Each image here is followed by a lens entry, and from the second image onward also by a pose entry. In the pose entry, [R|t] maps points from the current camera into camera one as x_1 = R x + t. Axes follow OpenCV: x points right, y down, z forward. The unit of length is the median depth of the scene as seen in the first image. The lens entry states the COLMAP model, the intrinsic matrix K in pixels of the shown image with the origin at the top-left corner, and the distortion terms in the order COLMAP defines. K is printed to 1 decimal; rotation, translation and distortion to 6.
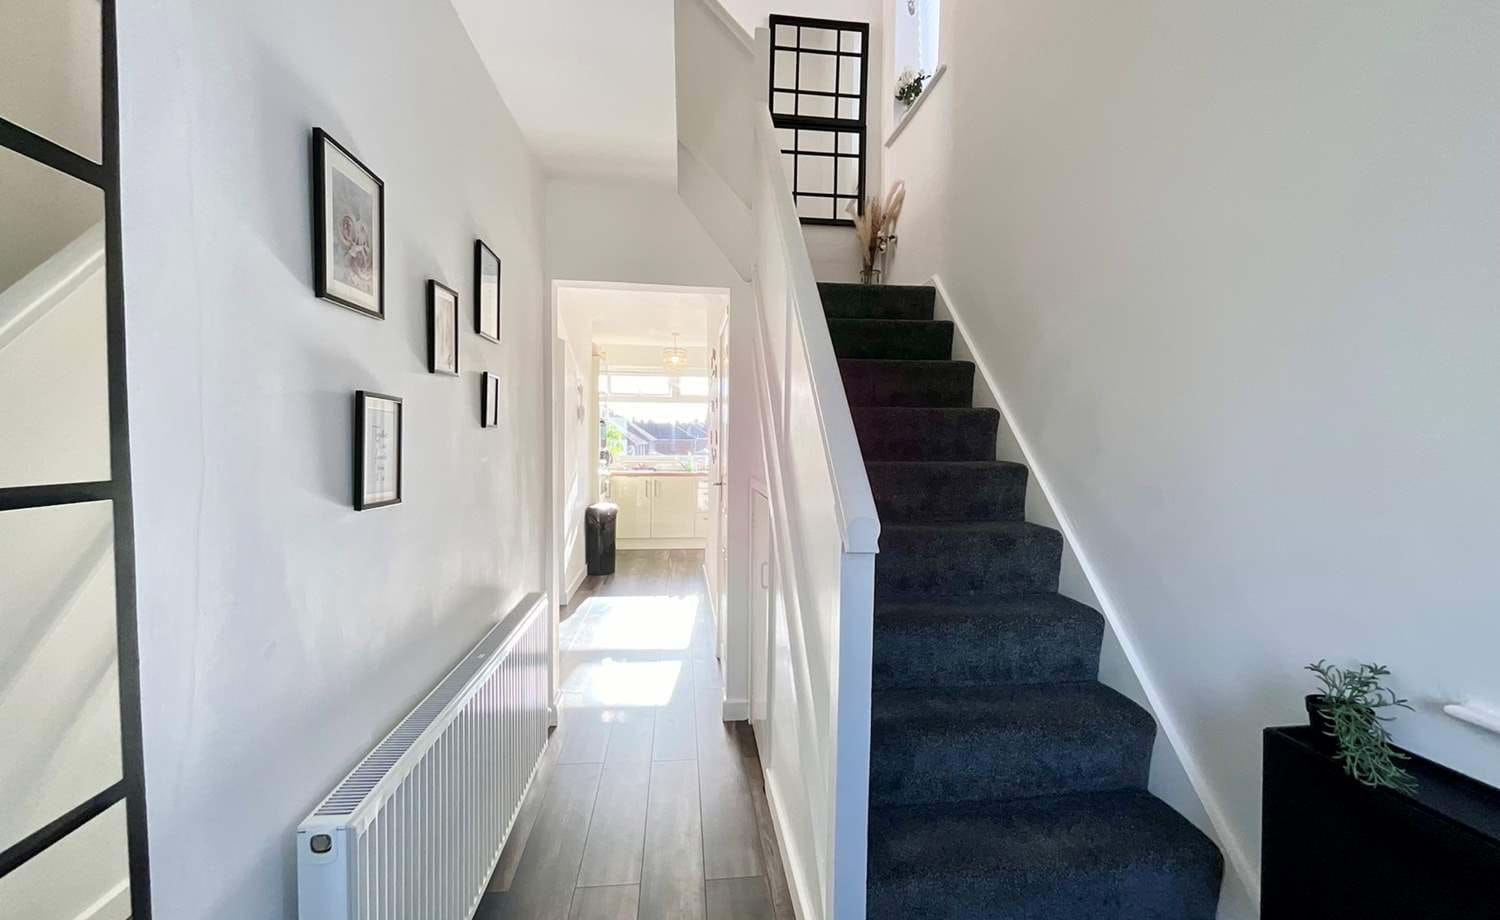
lens RADIAL K [[614.2, 0, 743.0], [0, 614.2, 461.4], [0, 0, 1]] dist [-0.011955, 0.006923]
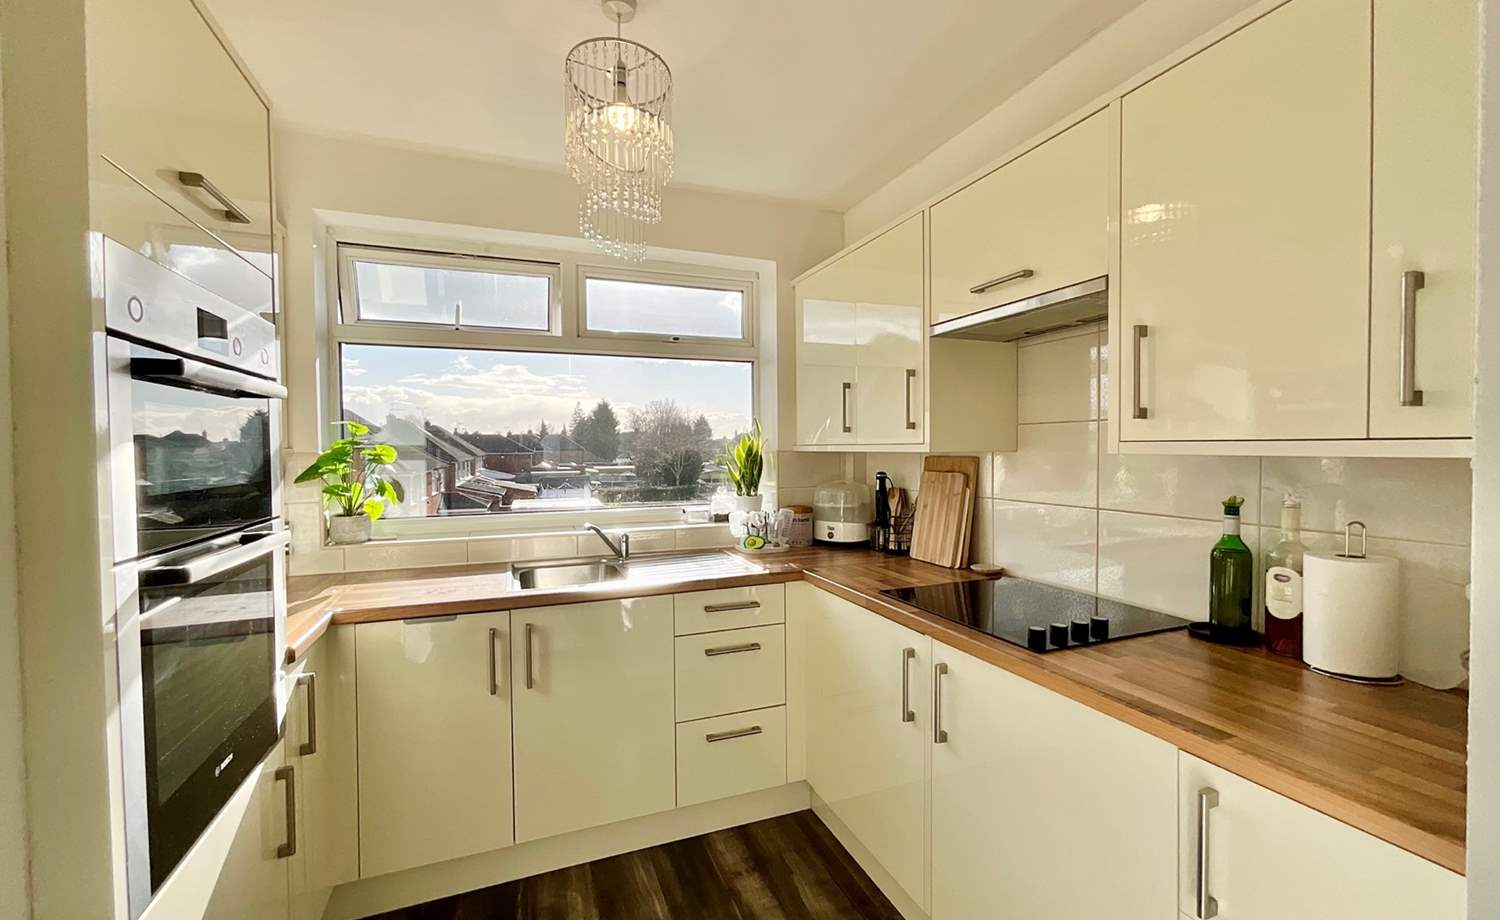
lens RADIAL K [[614.2, 0, 743.0], [0, 614.2, 461.4], [0, 0, 1]] dist [-0.011955, 0.006923]
pose [[0.965893, -0.024189, 0.257808, -0.023650], [0.028278, 0.999526, -0.012165, -0.006273], [-0.257392, 0.019040, 0.966120, 0.142382]]
